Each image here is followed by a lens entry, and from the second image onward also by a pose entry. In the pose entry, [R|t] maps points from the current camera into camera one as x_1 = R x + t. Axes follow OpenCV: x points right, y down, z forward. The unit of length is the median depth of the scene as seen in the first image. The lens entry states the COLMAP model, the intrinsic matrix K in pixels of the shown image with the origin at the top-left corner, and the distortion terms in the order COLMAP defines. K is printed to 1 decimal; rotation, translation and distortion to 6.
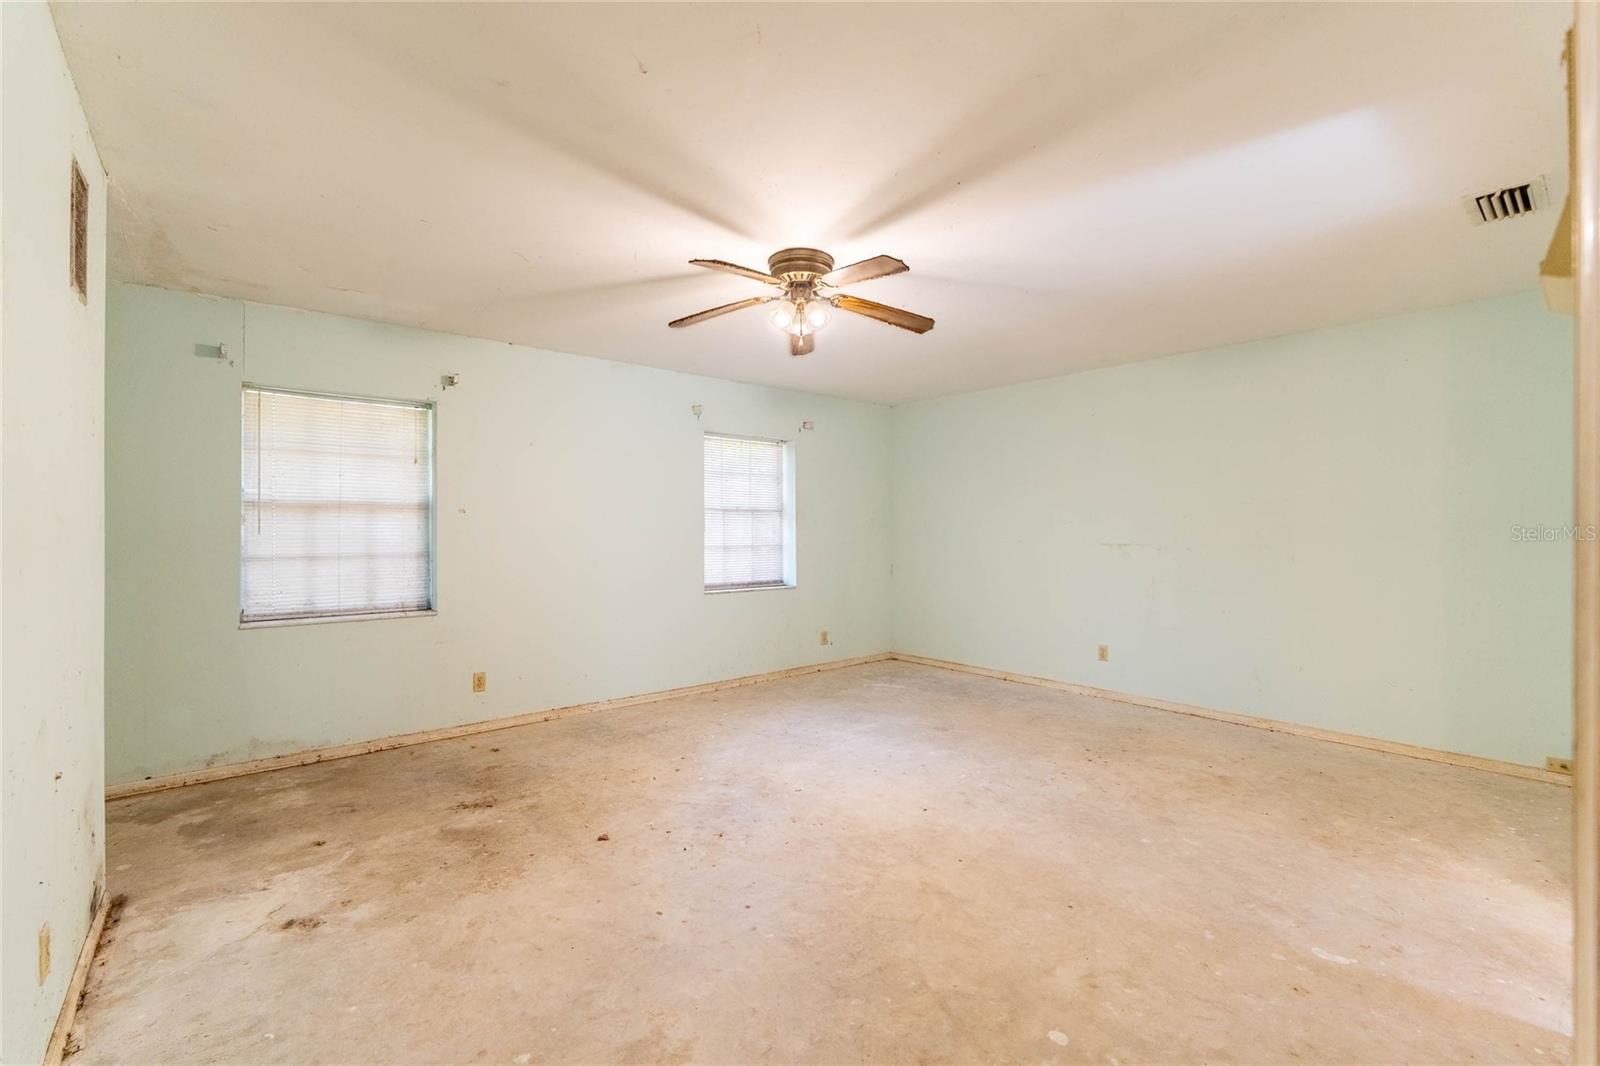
lens RADIAL K [[683.6, 0, 790.3], [0, 683.6, 529.9], [0, 0, 1]] dist [-0.004571, -0.000630]
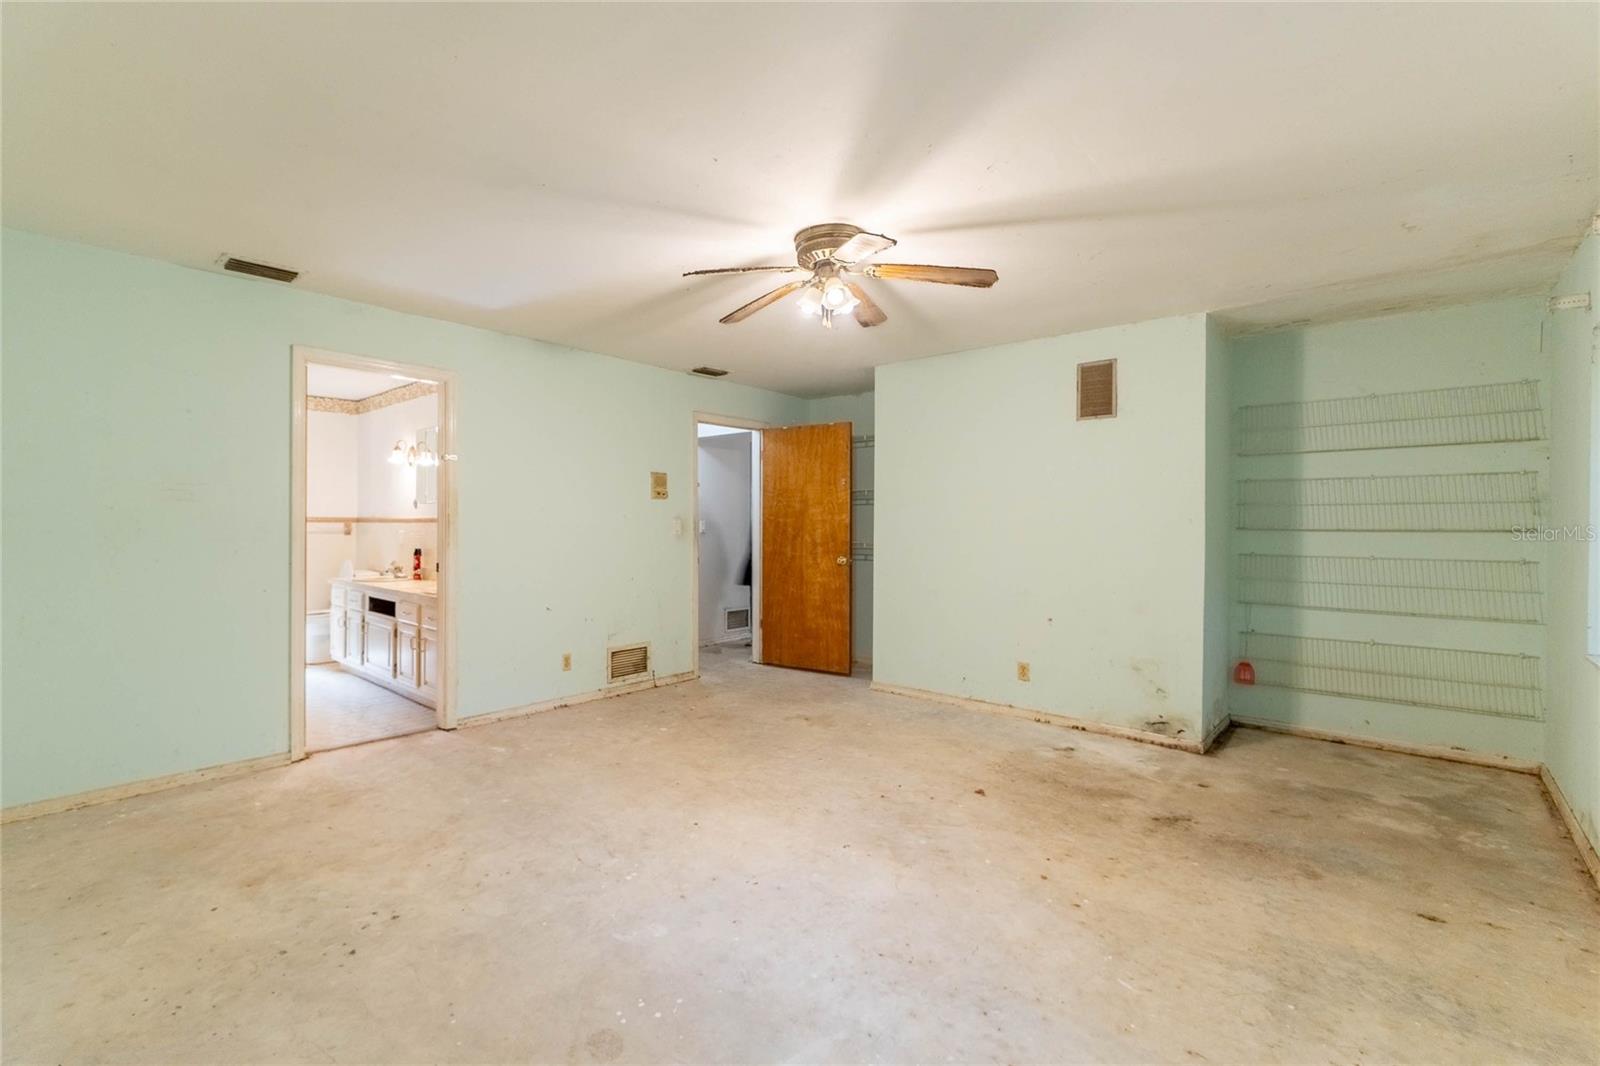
lens RADIAL K [[683.6, 0, 792.9], [0, 683.6, 527.5], [0, 0, 1]] dist [-0.004571, -0.000630]
pose [[-0.971497, -0.002949, -0.237034, 0.281573], [-0.004789, 0.999963, 0.007186, -0.001602], [0.237004, 0.008117, -0.971475, 1.871482]]
